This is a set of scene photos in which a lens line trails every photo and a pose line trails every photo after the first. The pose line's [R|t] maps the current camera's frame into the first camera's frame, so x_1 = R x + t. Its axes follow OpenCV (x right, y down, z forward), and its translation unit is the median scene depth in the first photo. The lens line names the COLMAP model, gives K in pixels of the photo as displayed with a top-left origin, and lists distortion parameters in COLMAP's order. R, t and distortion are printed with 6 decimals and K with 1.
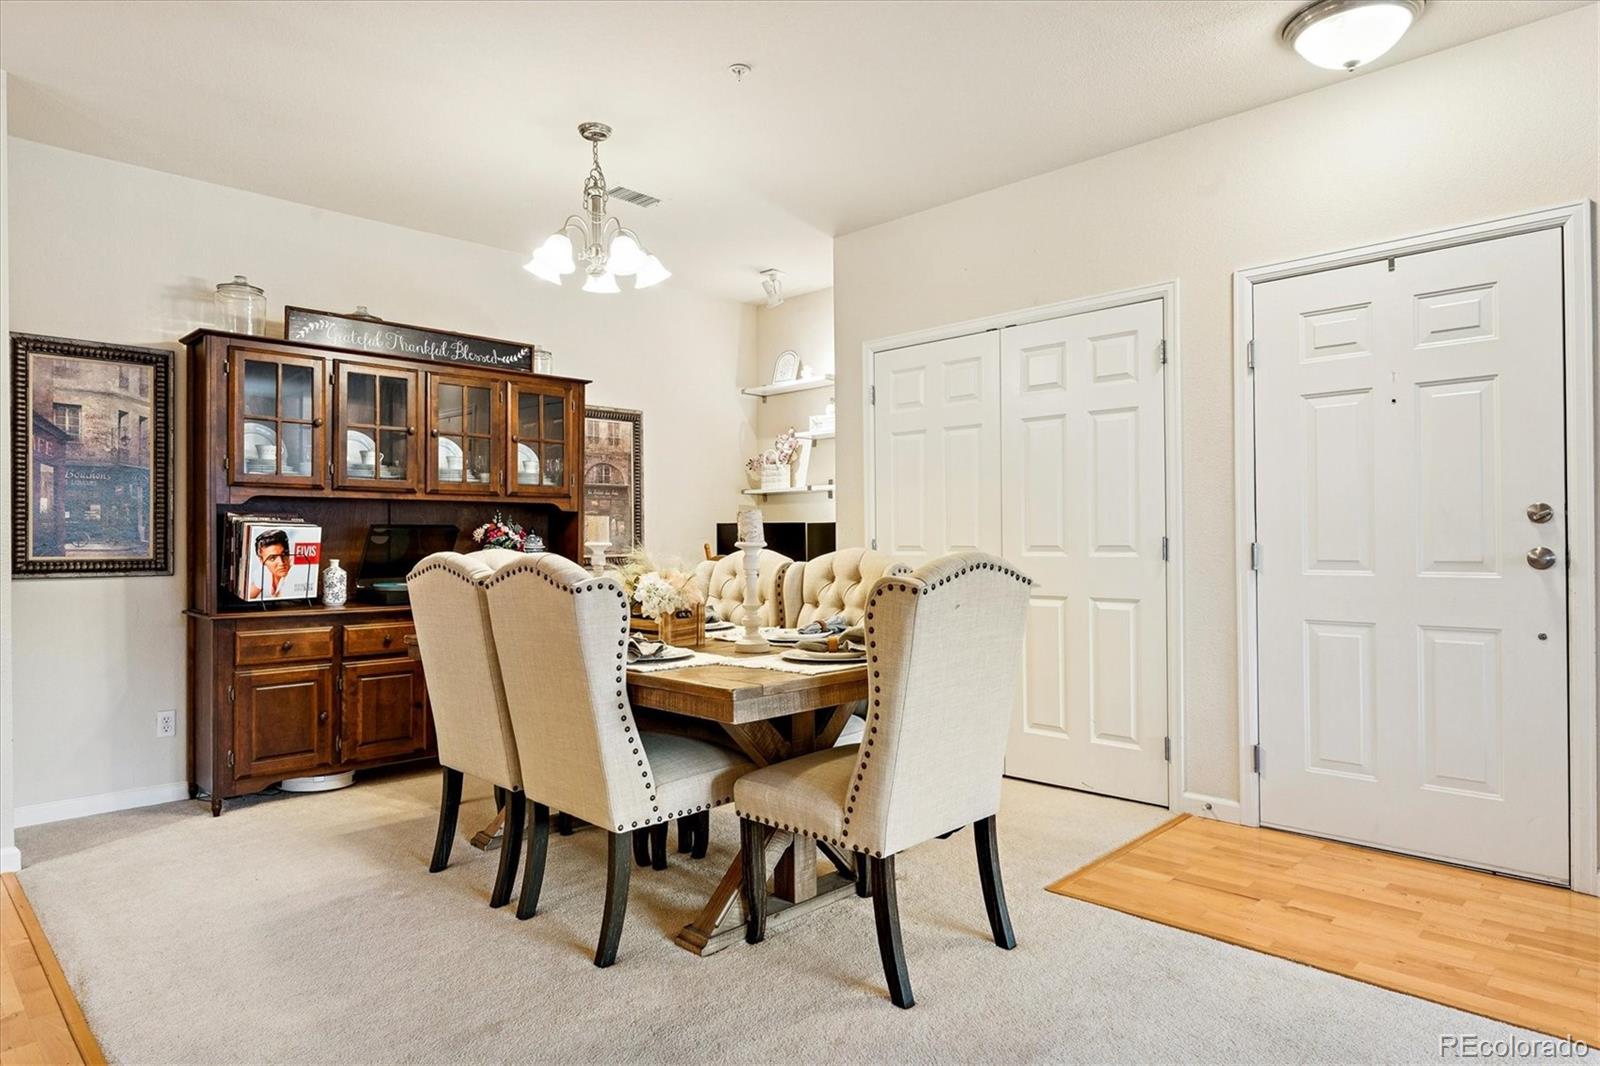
lens RADIAL K [[931.0, 0, 800.0], [0, 931.0, 535.3], [0, 0, 1]] dist [-0.004282, -0.000655]
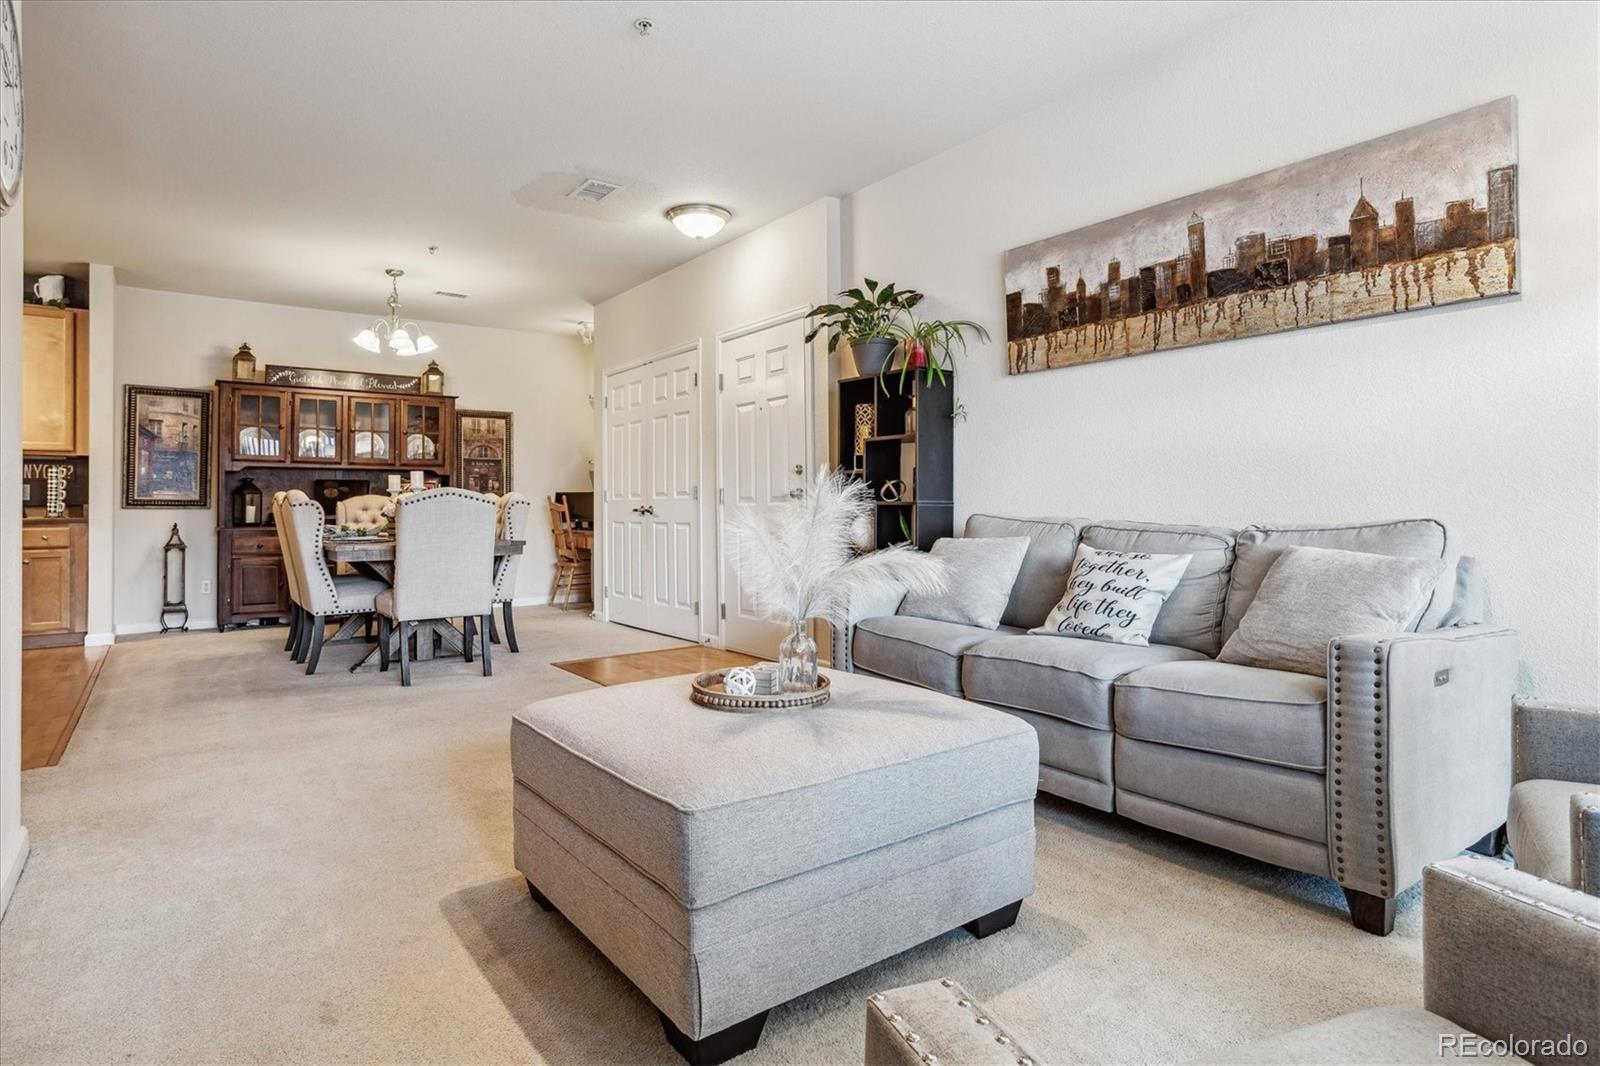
lens RADIAL K [[904.7, 0, 792.7], [0, 904.7, 479.1], [0, 0, 1]] dist [-0.011528, 0.007286]
pose [[0.983262, -0.002524, -0.182182, 0.829903], [-0.002568, 0.999613, -0.027709, 0.031258], [0.182182, 0.027713, 0.982874, -0.586132]]
